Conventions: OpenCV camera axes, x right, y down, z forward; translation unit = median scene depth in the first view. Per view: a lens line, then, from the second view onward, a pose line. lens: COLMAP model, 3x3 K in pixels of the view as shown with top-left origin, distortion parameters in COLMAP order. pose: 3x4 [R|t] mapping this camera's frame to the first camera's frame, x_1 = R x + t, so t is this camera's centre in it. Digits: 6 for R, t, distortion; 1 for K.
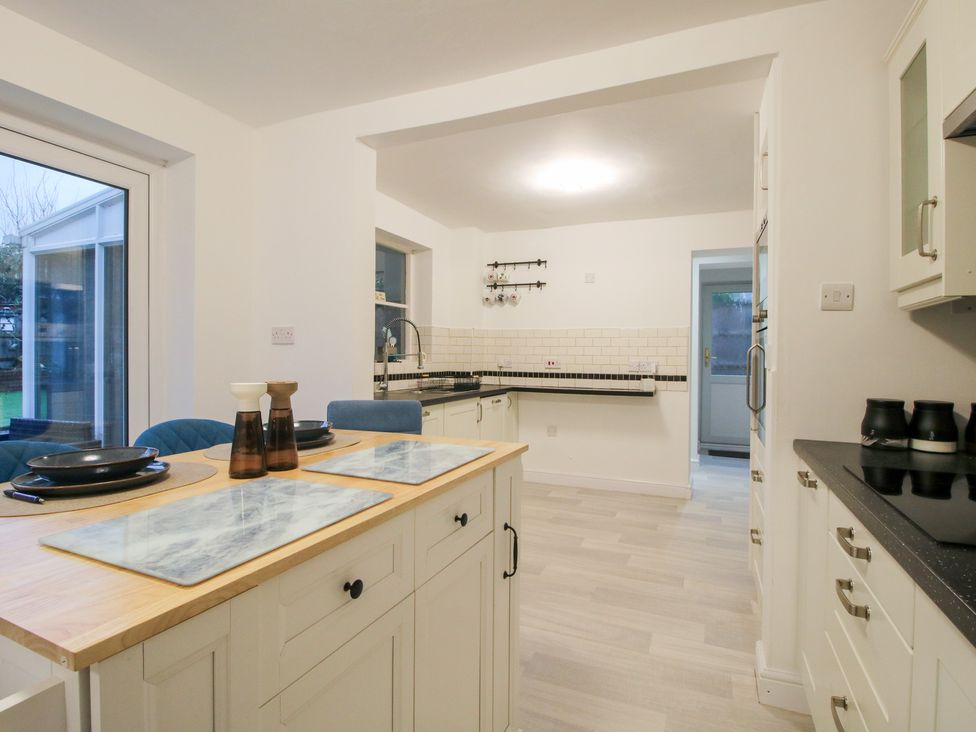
lens RADIAL K [[505.4, 0, 491.7], [0, 505.4, 359.7], [0, 0, 1]] dist [0.010321, -0.018553]
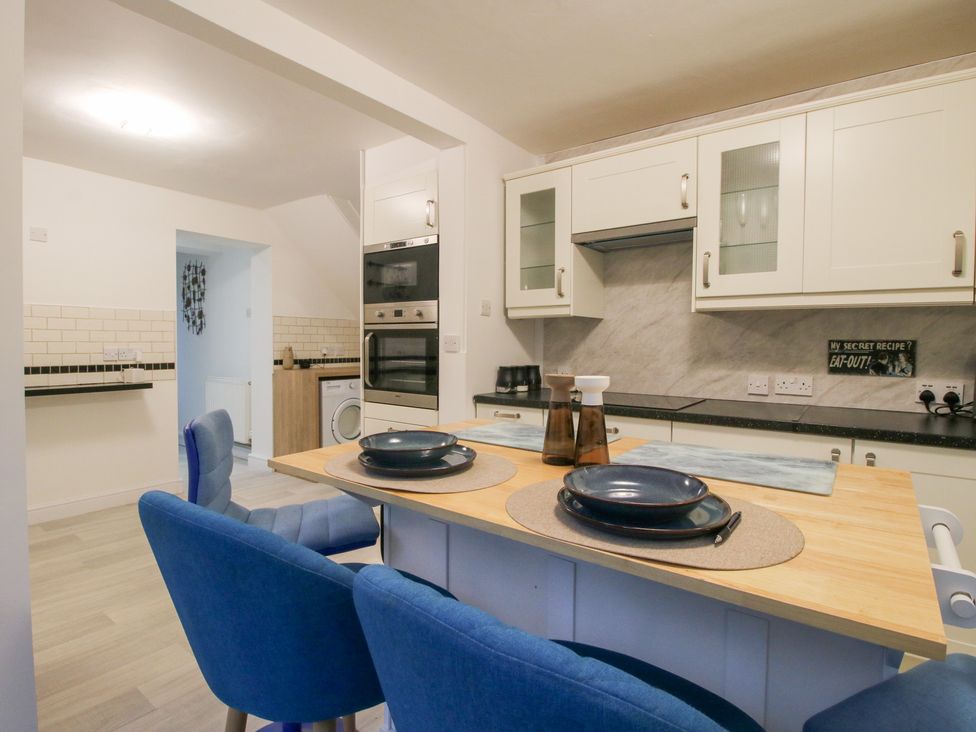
lens RADIAL K [[505.4, 0, 474.6], [0, 505.4, 357.0], [0, 0, 1]] dist [0.010321, -0.018553]
pose [[0.241804, -0.034825, 0.969700, -0.387936], [0.007474, 0.999393, 0.034028, -0.006891], [-0.970296, -0.000980, 0.241918, 0.236786]]
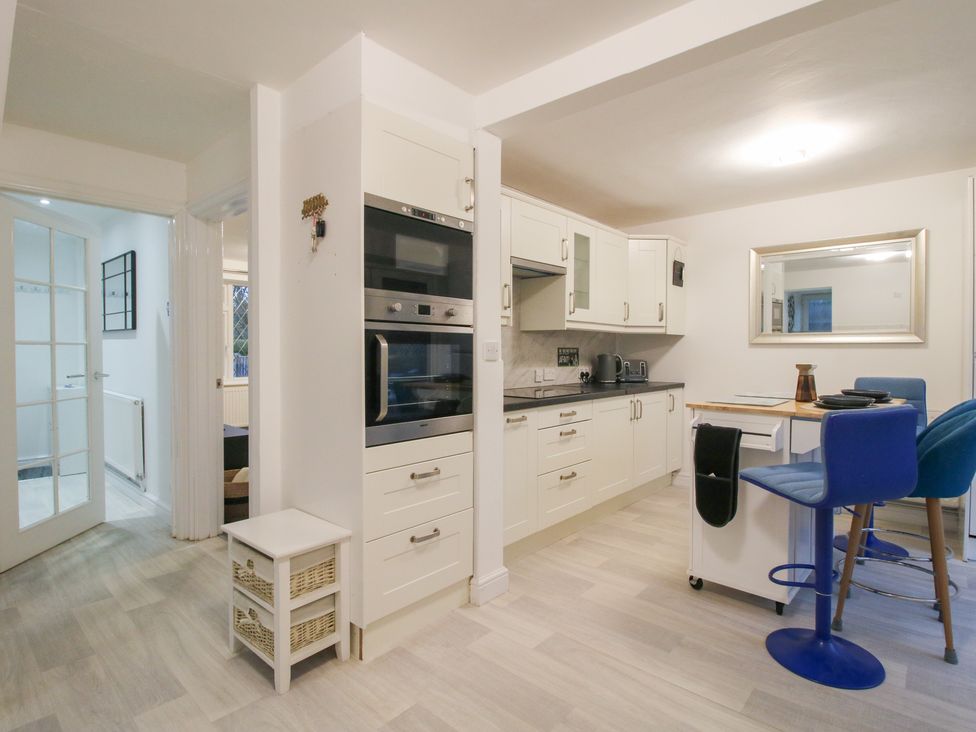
lens RADIAL K [[505.4, 0, 485.3], [0, 505.4, 361.7], [0, 0, 1]] dist [0.010321, -0.018553]
pose [[-0.943581, -0.012523, 0.330904, 0.050381], [-0.001117, 0.999399, 0.034635, -0.010391], [-0.331139, 0.032311, -0.943029, 0.977953]]
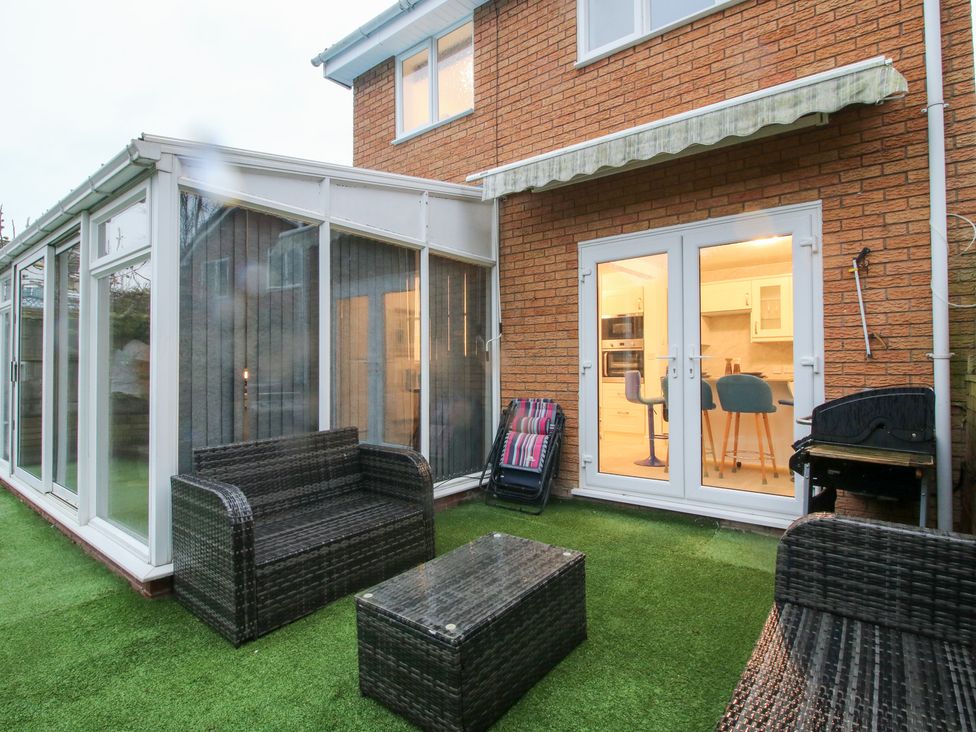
lens RADIAL K [[505.4, 0, 484.2], [0, 505.4, 363.0], [0, 0, 1]] dist [0.010321, -0.018553]
pose [[0.282977, 0.003065, 0.959122, -1.458049], [0.014950, 0.999859, -0.007606, 0.024633], [-0.959010, 0.016491, 0.282891, 0.475294]]
